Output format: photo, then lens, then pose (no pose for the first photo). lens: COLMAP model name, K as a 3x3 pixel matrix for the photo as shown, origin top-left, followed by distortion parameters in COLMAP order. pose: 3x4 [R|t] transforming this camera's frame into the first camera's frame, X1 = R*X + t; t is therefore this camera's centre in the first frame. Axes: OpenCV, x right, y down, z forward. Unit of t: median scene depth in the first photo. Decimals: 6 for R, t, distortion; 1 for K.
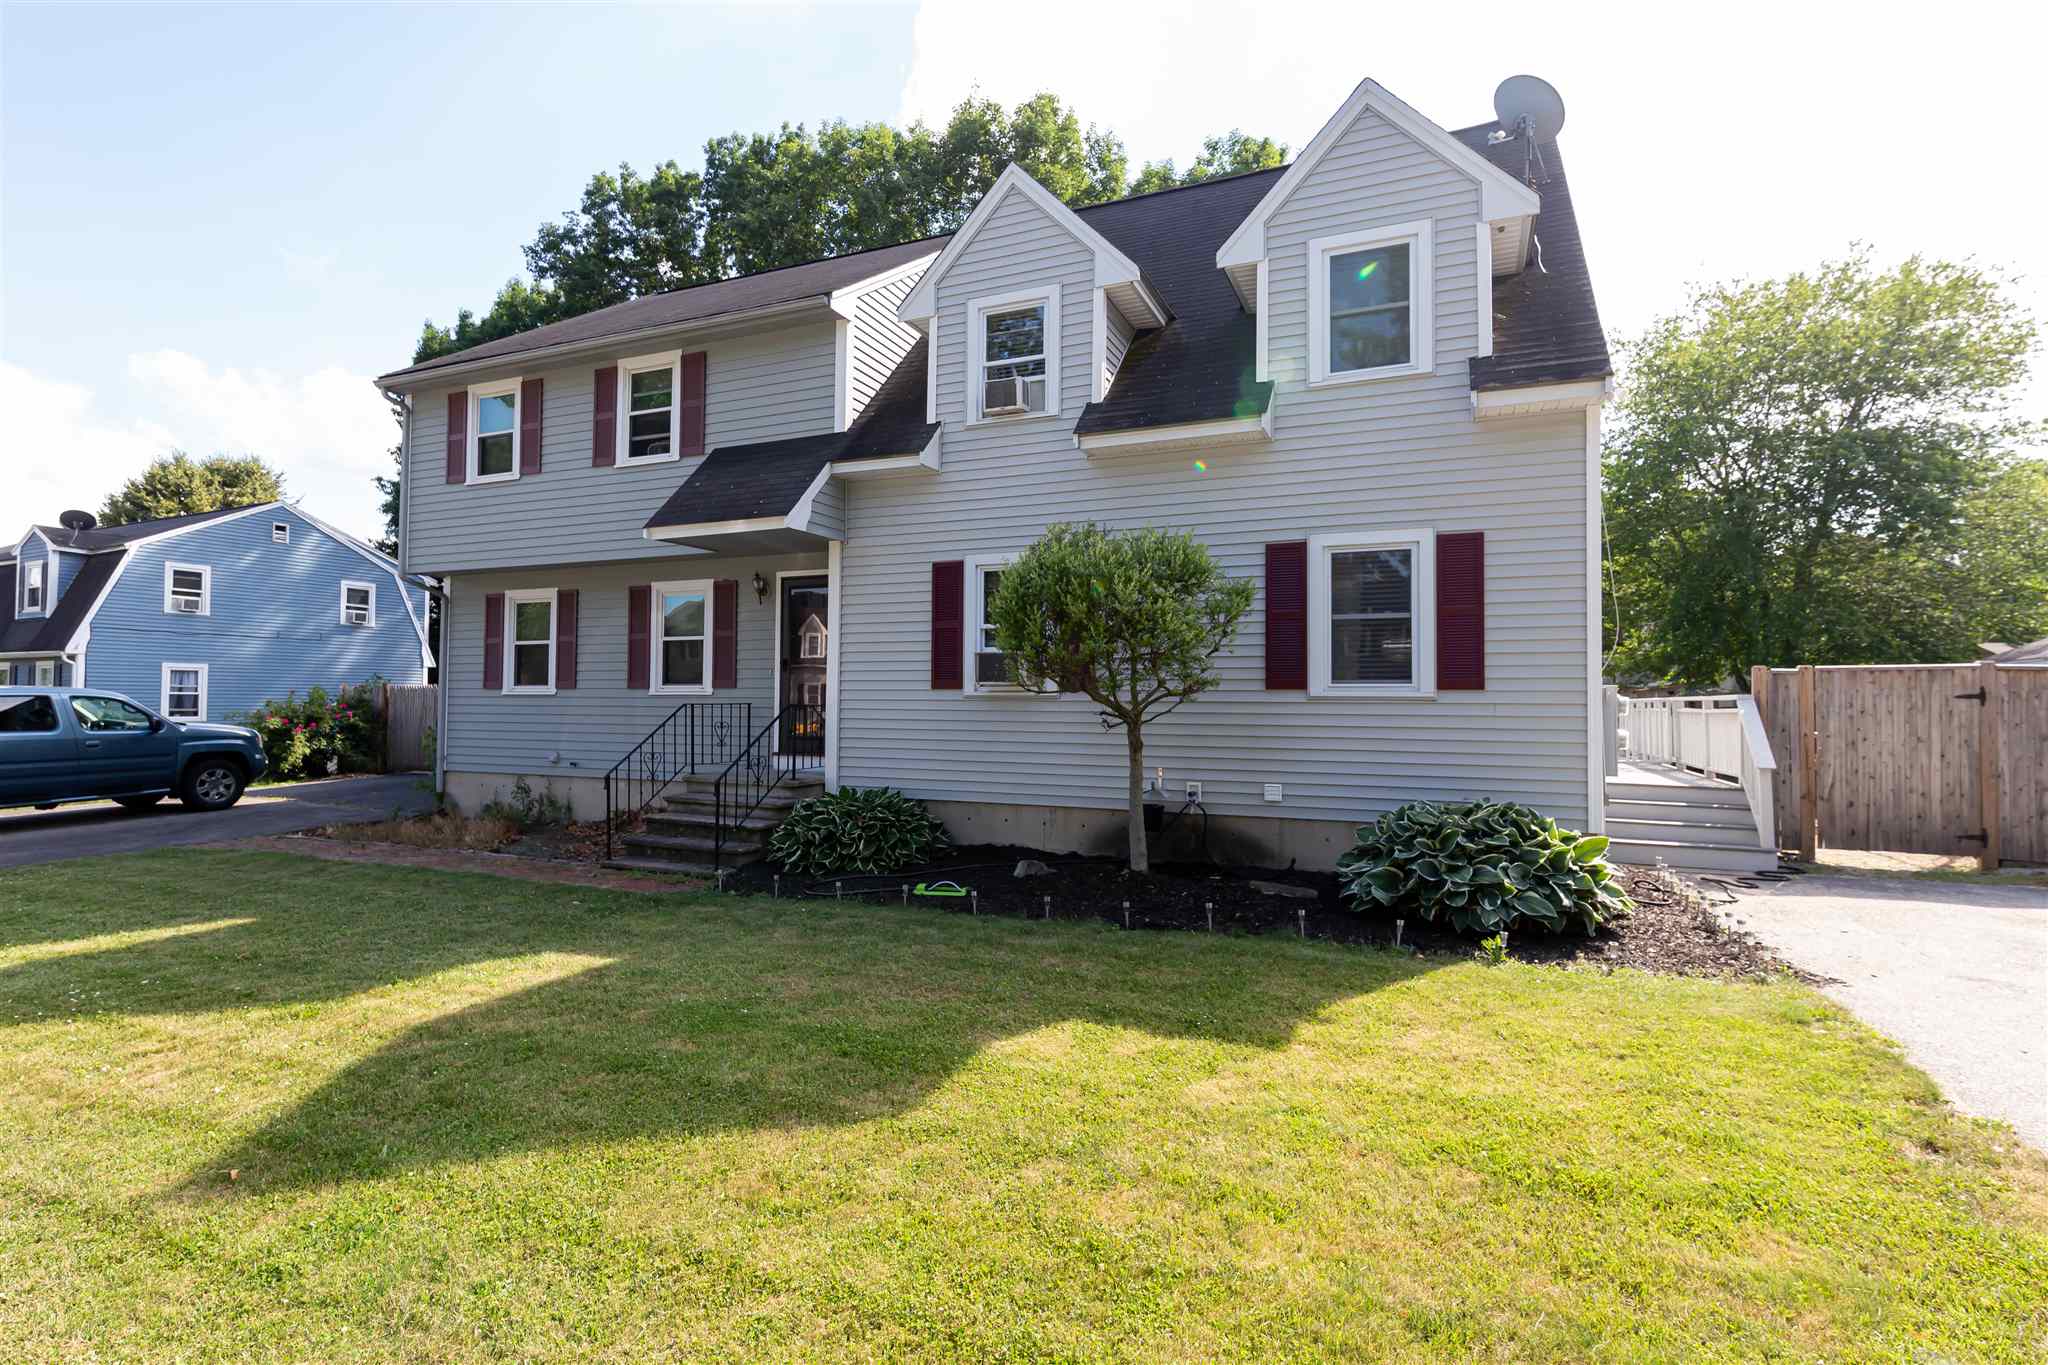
lens RADIAL K [[966.4, 0, 1024.0], [0, 966.4, 682.5], [0, 0, 1]] dist [0.002115, 0.000288]
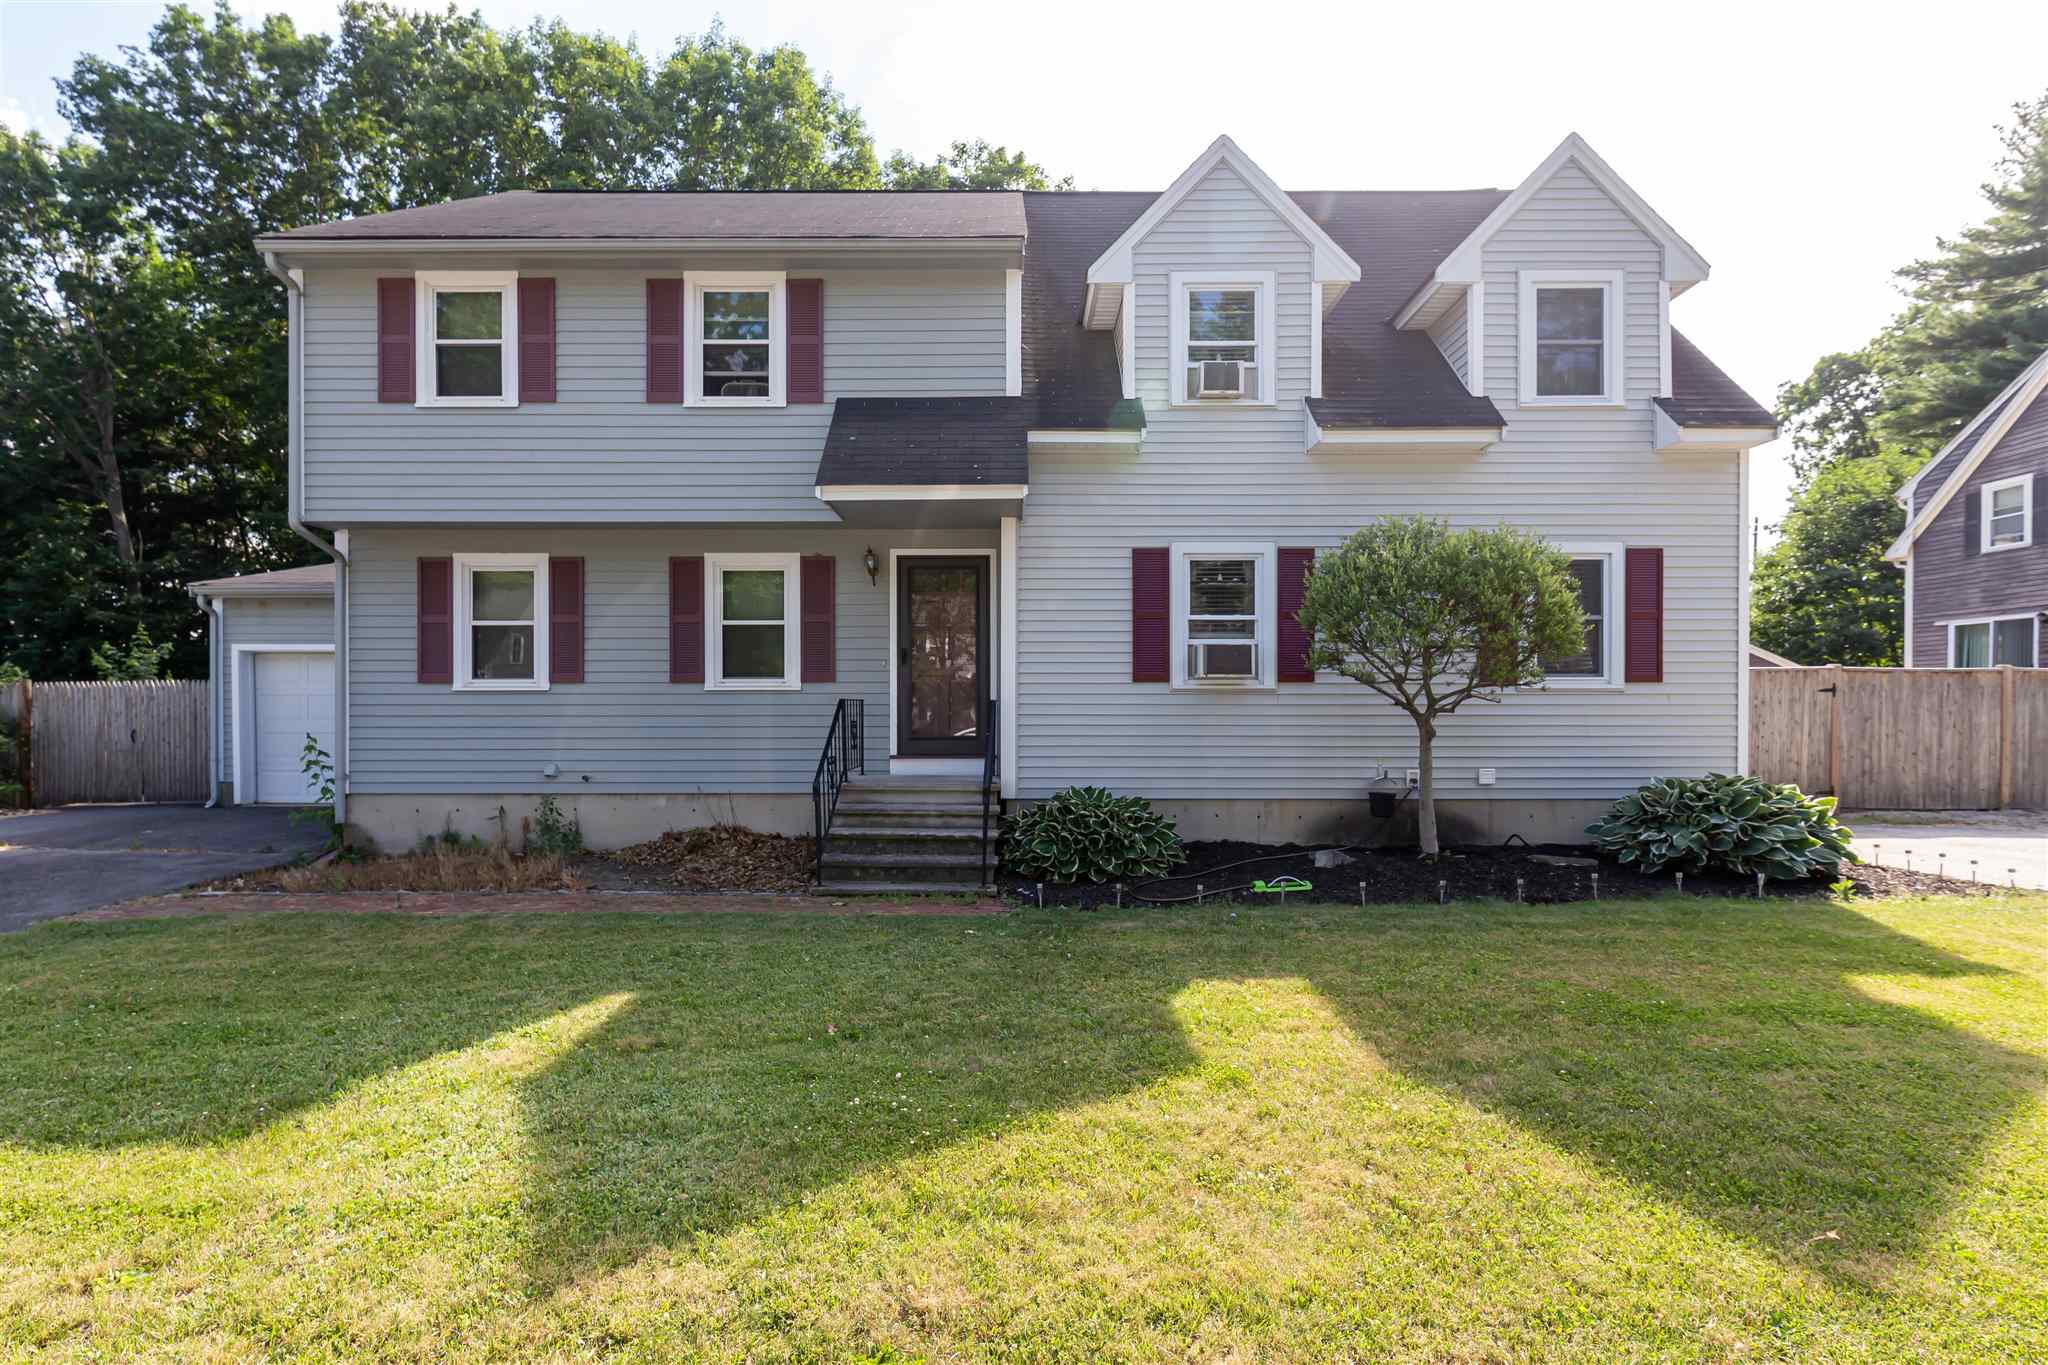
lens RADIAL K [[957.9, 0, 1041.7], [0, 957.9, 721.0], [0, 0, 1]] dist [0.002149, -0.000317]
pose [[0.922386, -0.011292, 0.386103, -0.528483], [-0.002139, 0.999408, 0.034339, 0.012472], [-0.386263, -0.032499, 0.921816, 0.163717]]
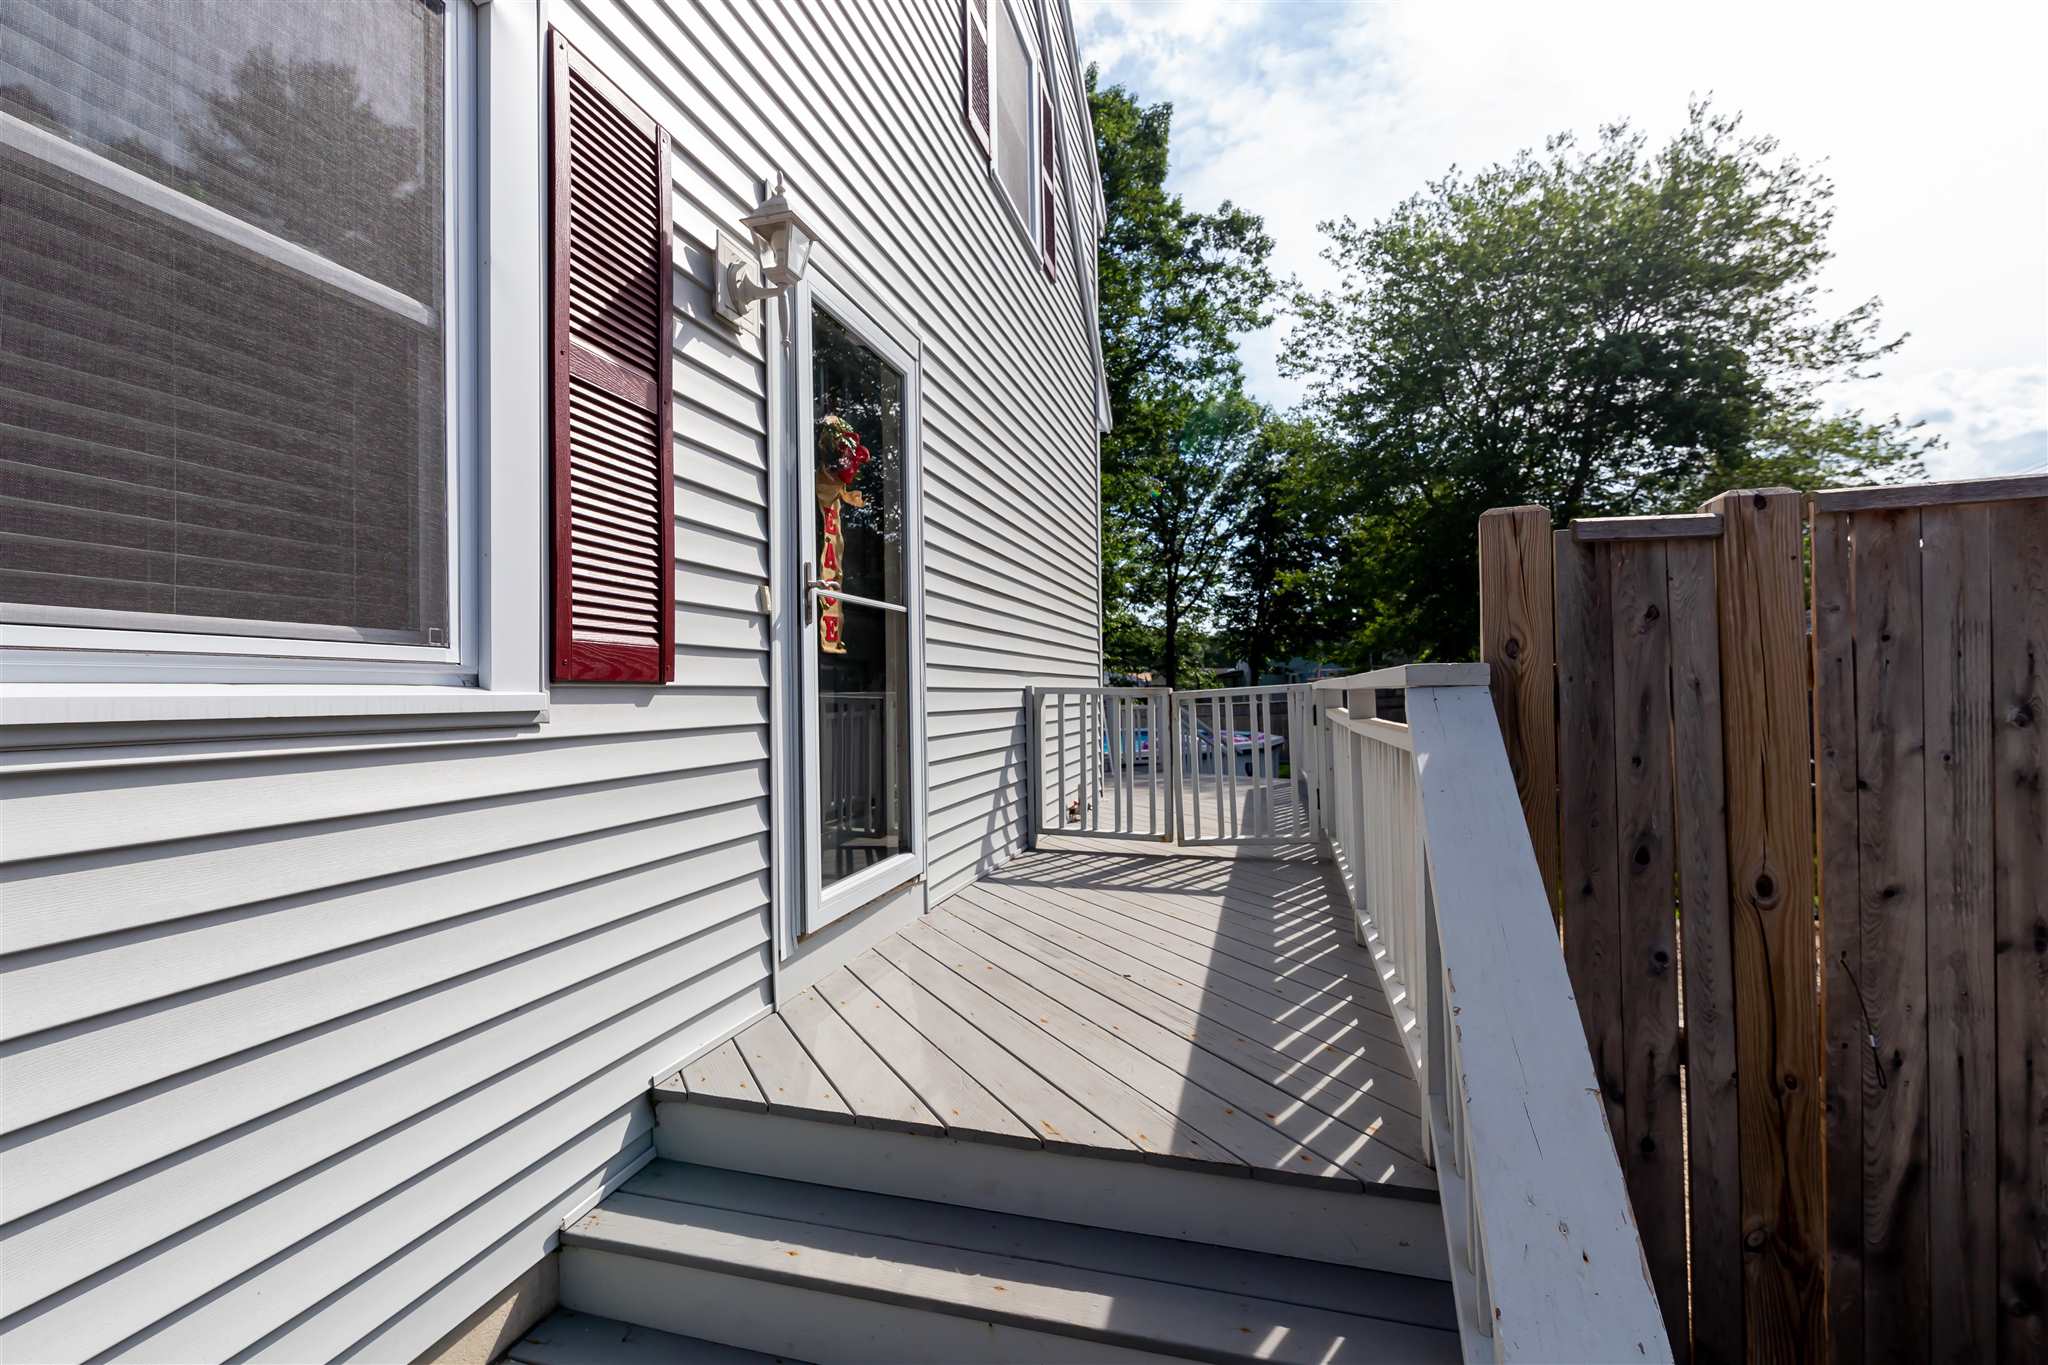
lens RADIAL K [[848.0, 0, 1028.3], [0, 848.0, 692.0], [0, 0, 1]] dist [0.021893, -0.000088]
pose [[0.990651, -0.019997, 0.134949, 0.641040], [0.016859, 0.999561, 0.024356, 0.012804], [-0.135377, -0.021853, 0.990553, 0.845148]]
